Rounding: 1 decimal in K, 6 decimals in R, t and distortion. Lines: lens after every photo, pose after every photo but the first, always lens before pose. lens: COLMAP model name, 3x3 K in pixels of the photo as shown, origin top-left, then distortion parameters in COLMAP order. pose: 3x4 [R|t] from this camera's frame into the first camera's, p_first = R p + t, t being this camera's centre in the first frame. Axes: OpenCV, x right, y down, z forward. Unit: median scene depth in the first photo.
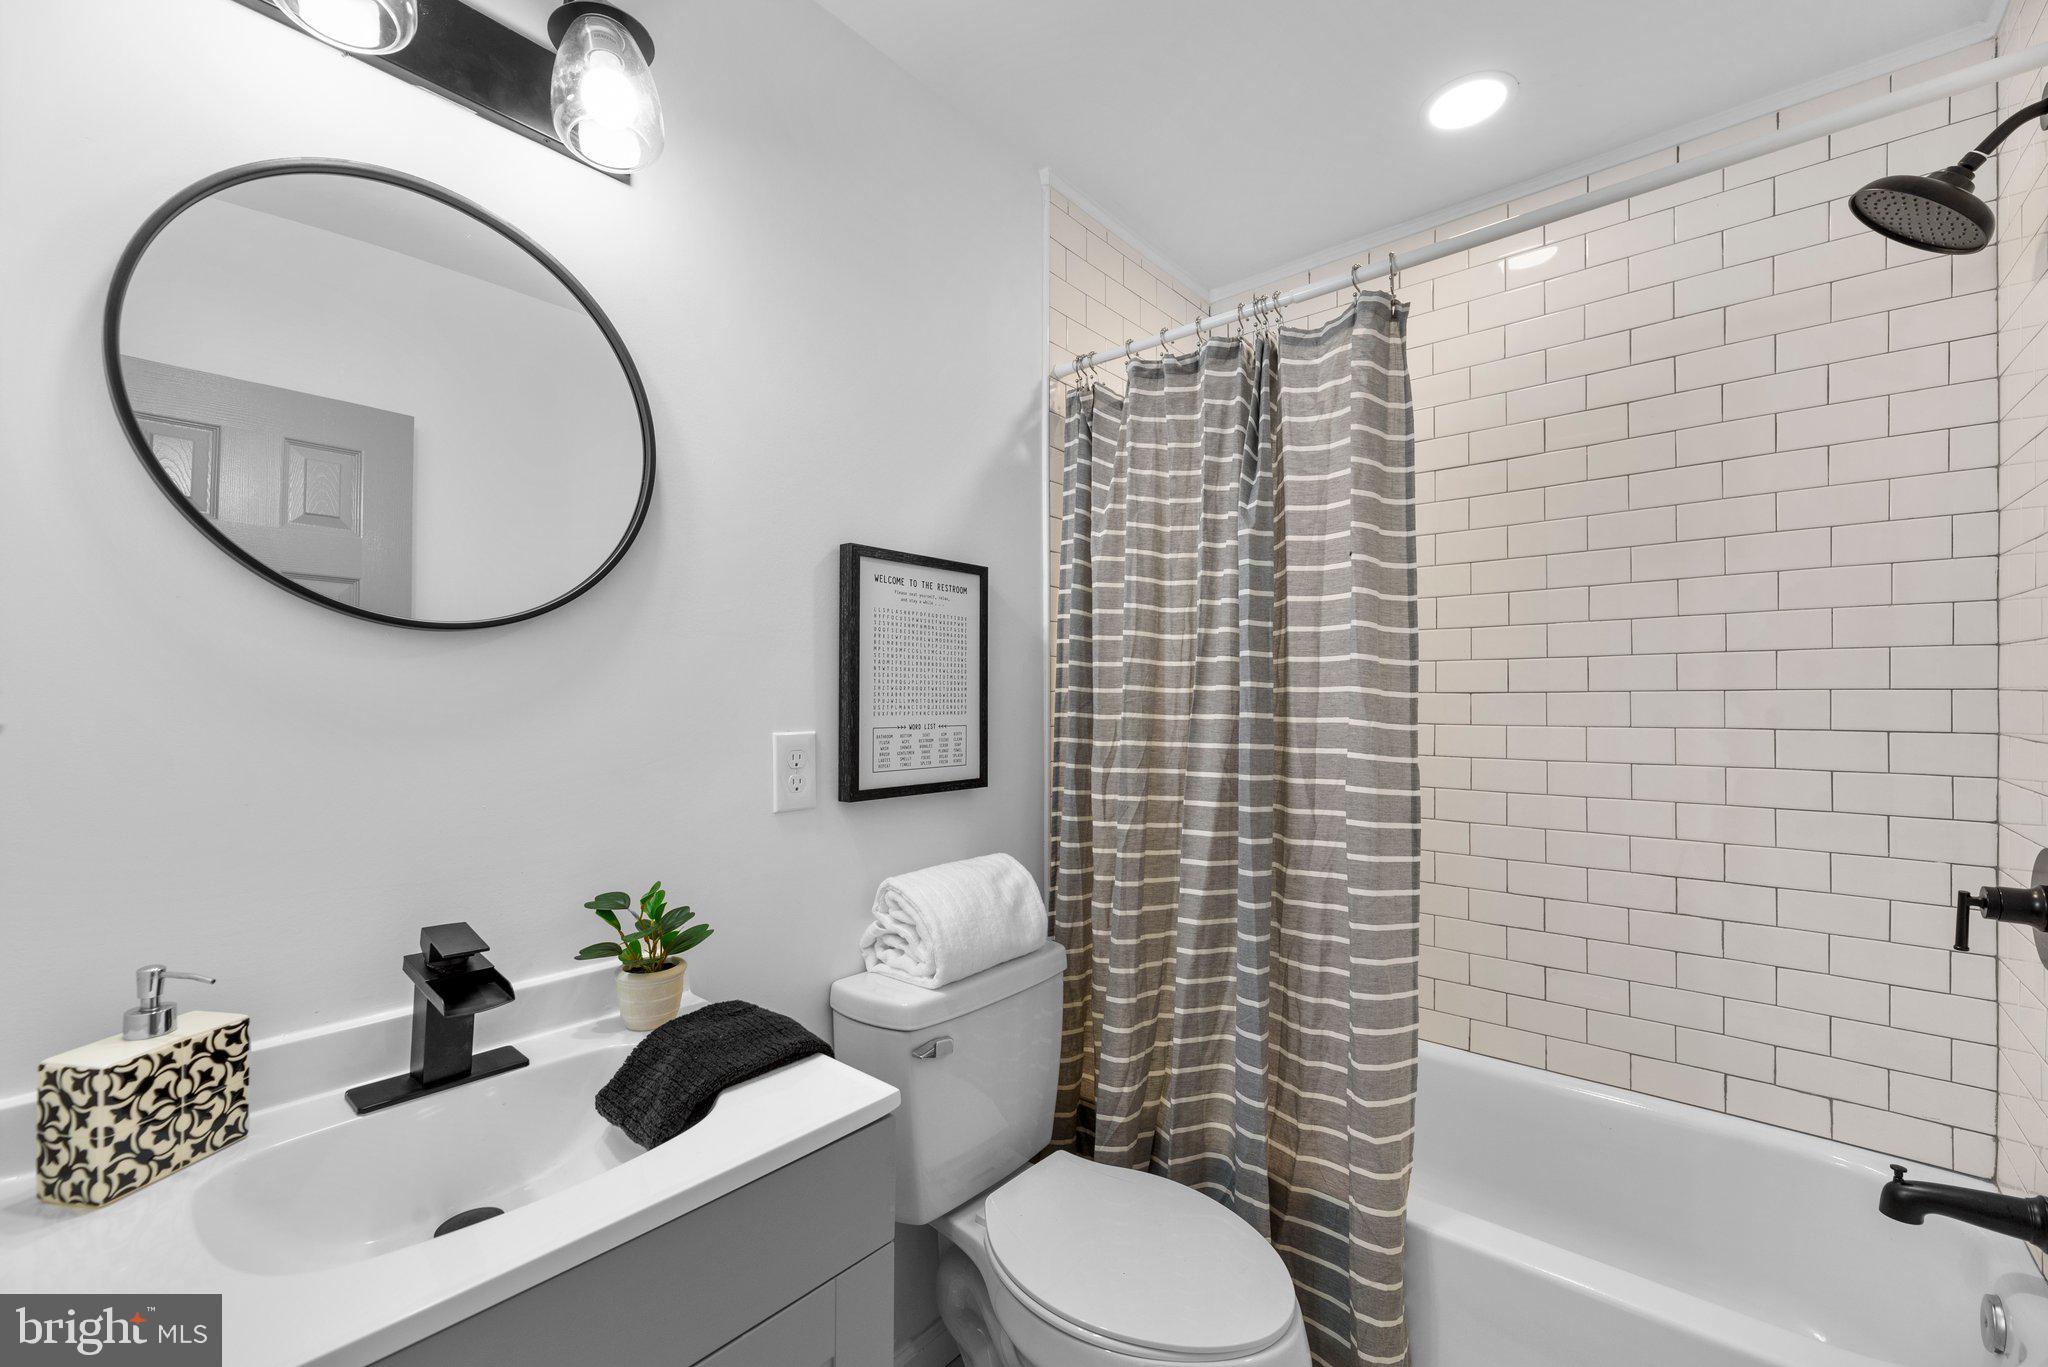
lens RADIAL K [[829.0, 0, 1033.9], [0, 829.0, 696.1], [0, 0, 1]] dist [0.001382, -0.000575]
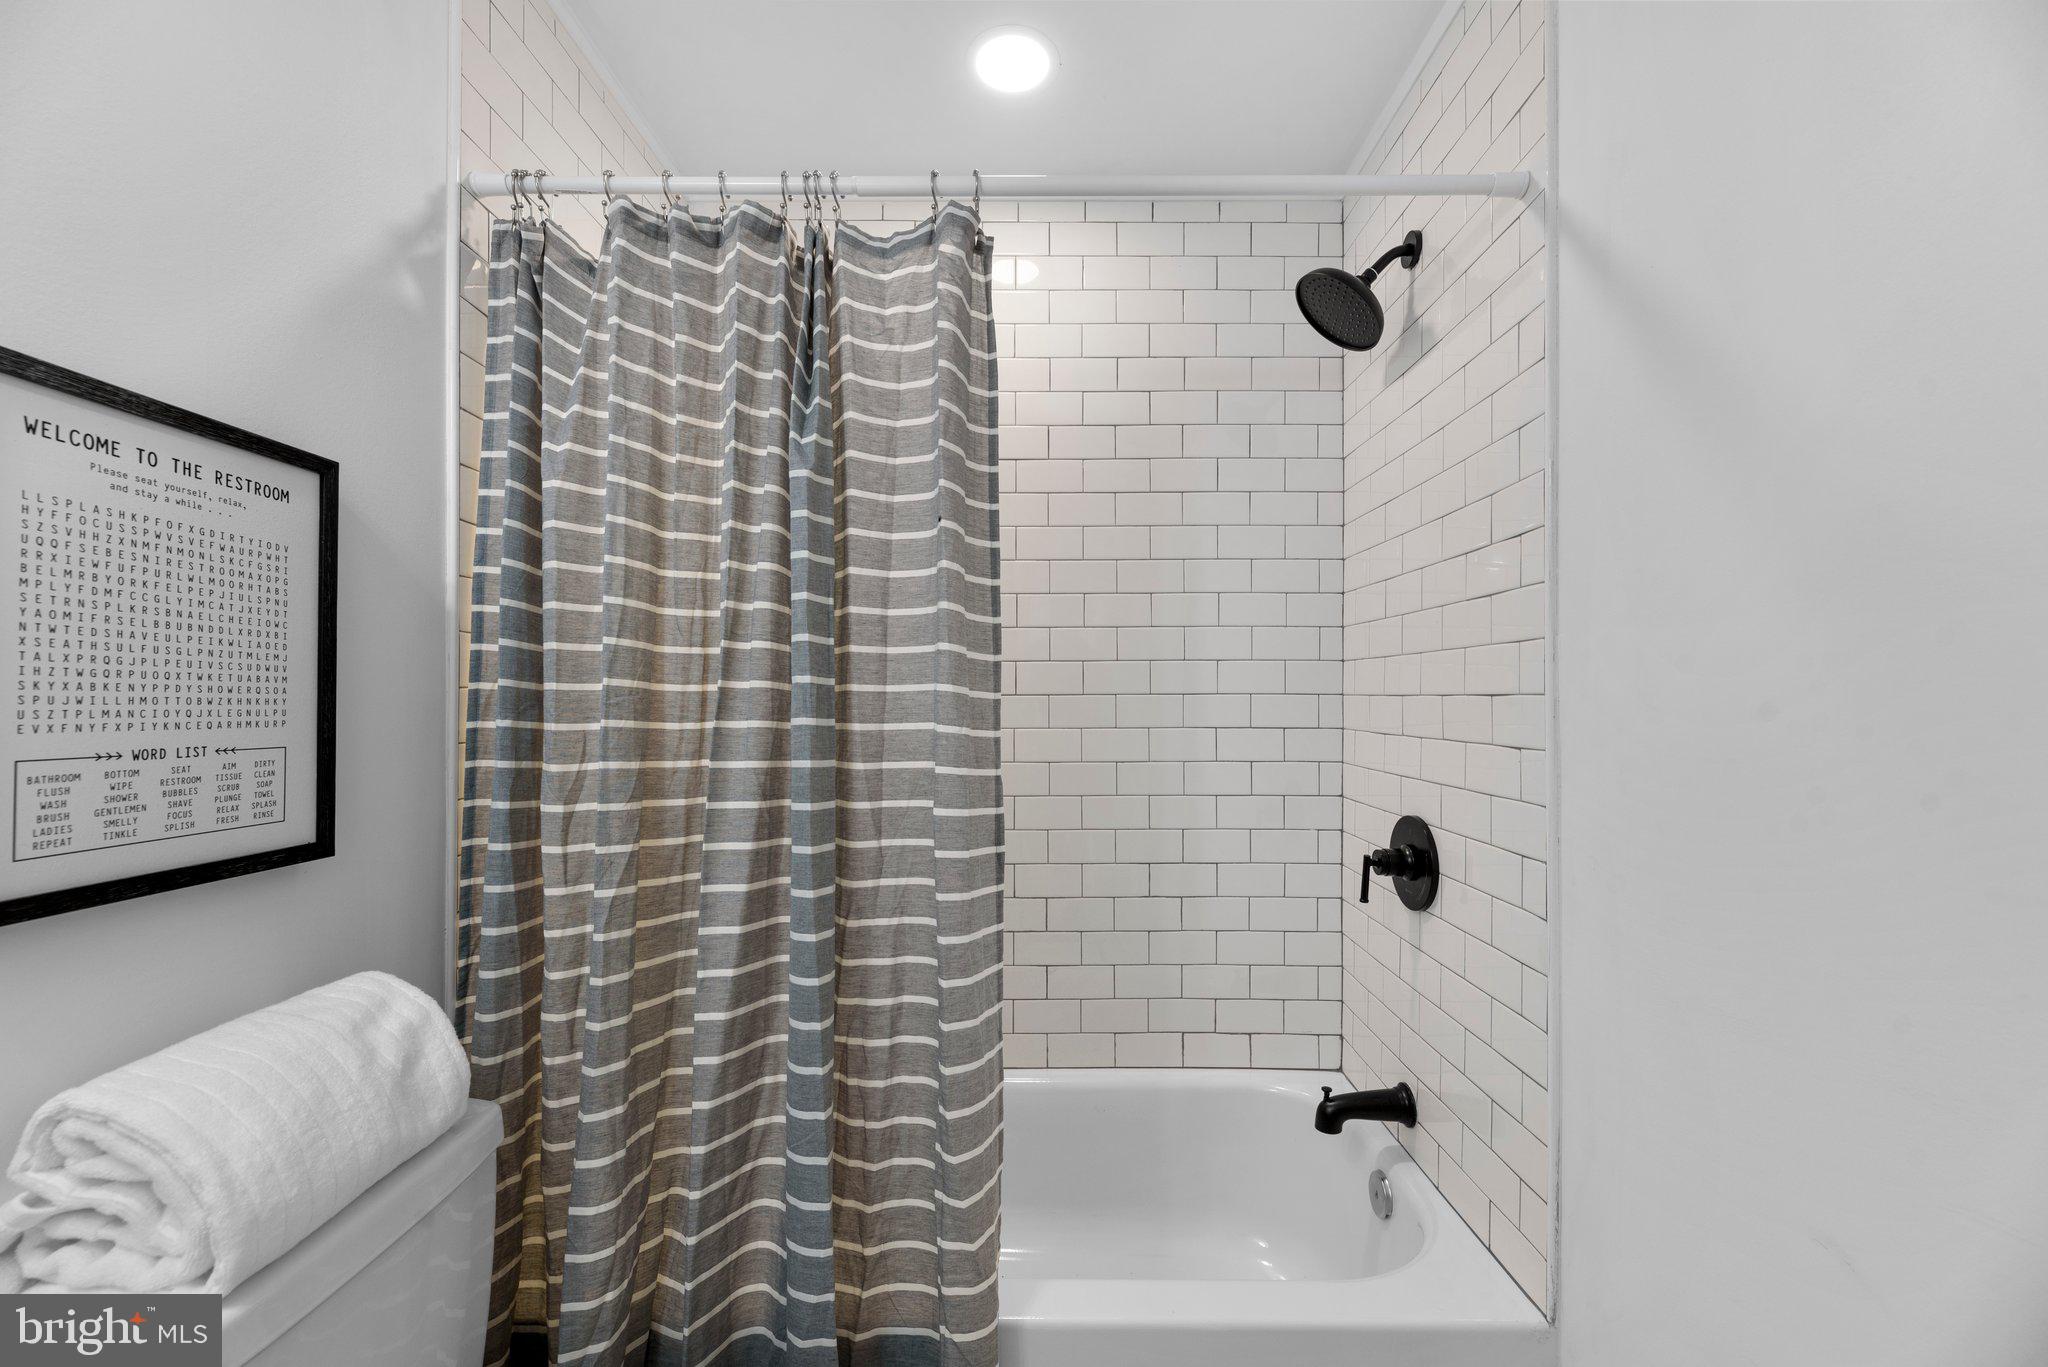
lens RADIAL K [[829.0, 0, 1033.9], [0, 829.0, 696.1], [0, 0, 1]] dist [0.001382, -0.000575]
pose [[0.772725, 0.006429, 0.634709, -0.048962], [-0.003405, 0.999976, -0.005984, 0.003768], [-0.634732, 0.002462, 0.772728, 0.279162]]
